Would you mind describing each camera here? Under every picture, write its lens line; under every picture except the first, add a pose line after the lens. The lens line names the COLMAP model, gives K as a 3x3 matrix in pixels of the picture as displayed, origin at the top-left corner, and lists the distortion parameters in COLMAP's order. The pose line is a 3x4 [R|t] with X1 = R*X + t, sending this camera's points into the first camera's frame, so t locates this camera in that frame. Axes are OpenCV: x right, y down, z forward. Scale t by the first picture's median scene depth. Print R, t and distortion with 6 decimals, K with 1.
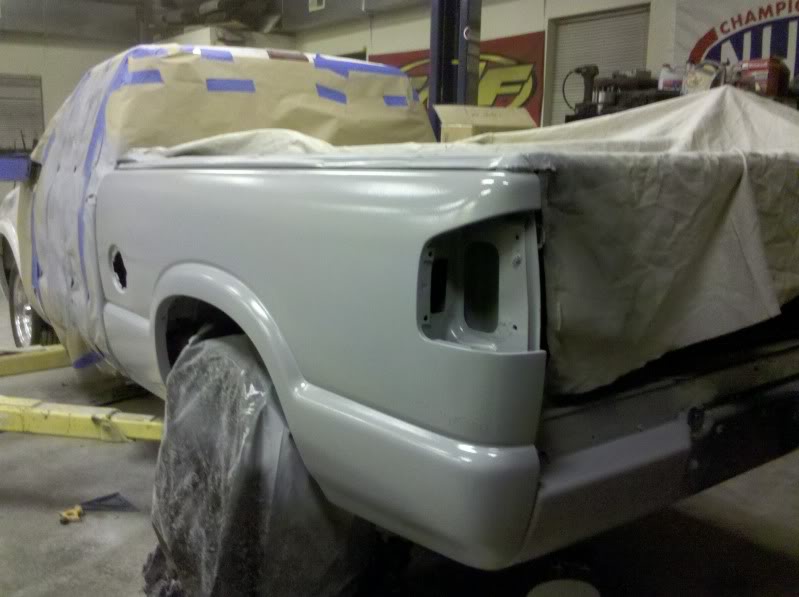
lens RADIAL K [[804.4, 0, 398.6], [0, 804.4, 277.8], [0, 0, 1]] dist [0.006837, -0.008931]
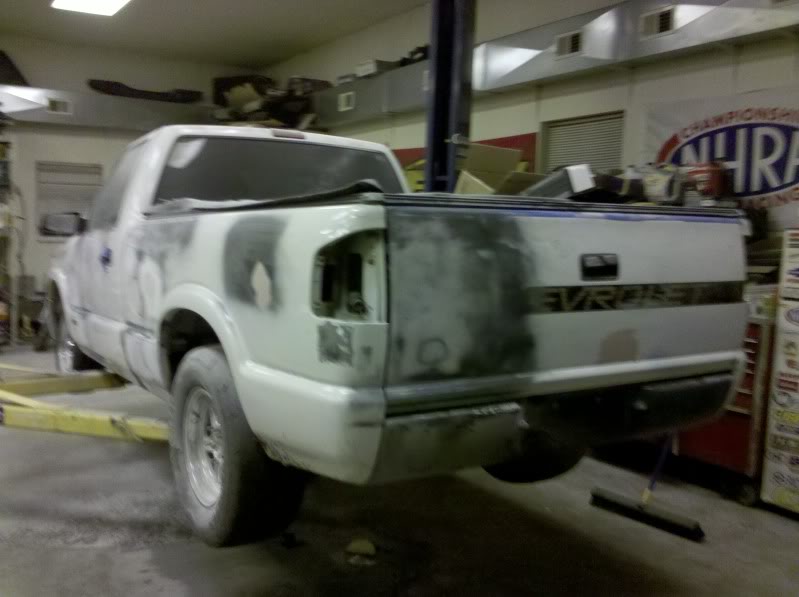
lens RADIAL K [[807.0, 0, 389.8], [0, 807.0, 298.1], [0, 0, 1]] dist [-0.000604, -0.022108]
pose [[0.997013, 0.036760, -0.067917, 0.077036], [-0.043236, 0.994395, -0.096479, 0.050776], [0.063990, 0.099128, 0.993015, -0.138983]]
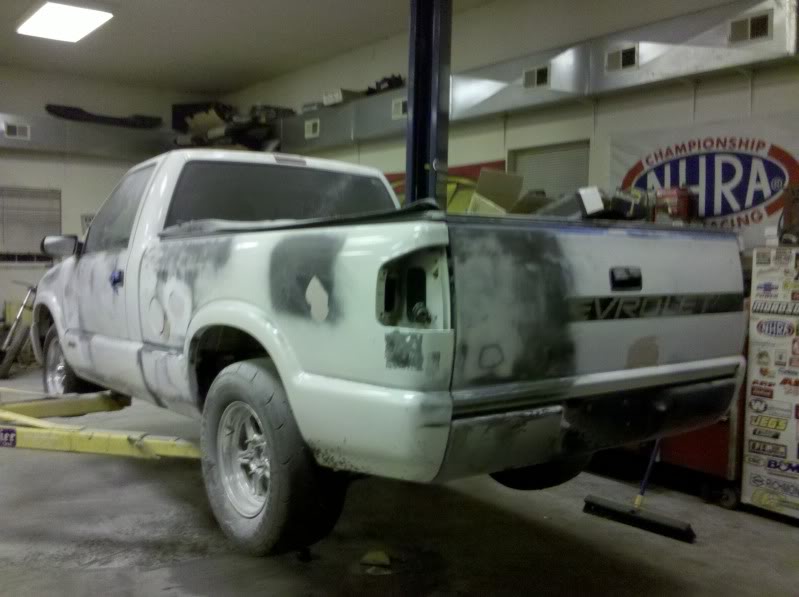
lens RADIAL K [[804.4, 0, 398.6], [0, 804.4, 277.8], [0, 0, 1]] dist [0.006837, -0.008931]
pose [[0.999547, 0.025392, 0.016137, 0.010737], [-0.022577, 0.987574, -0.155528, 0.064728], [-0.019886, 0.155093, 0.987700, -0.172845]]
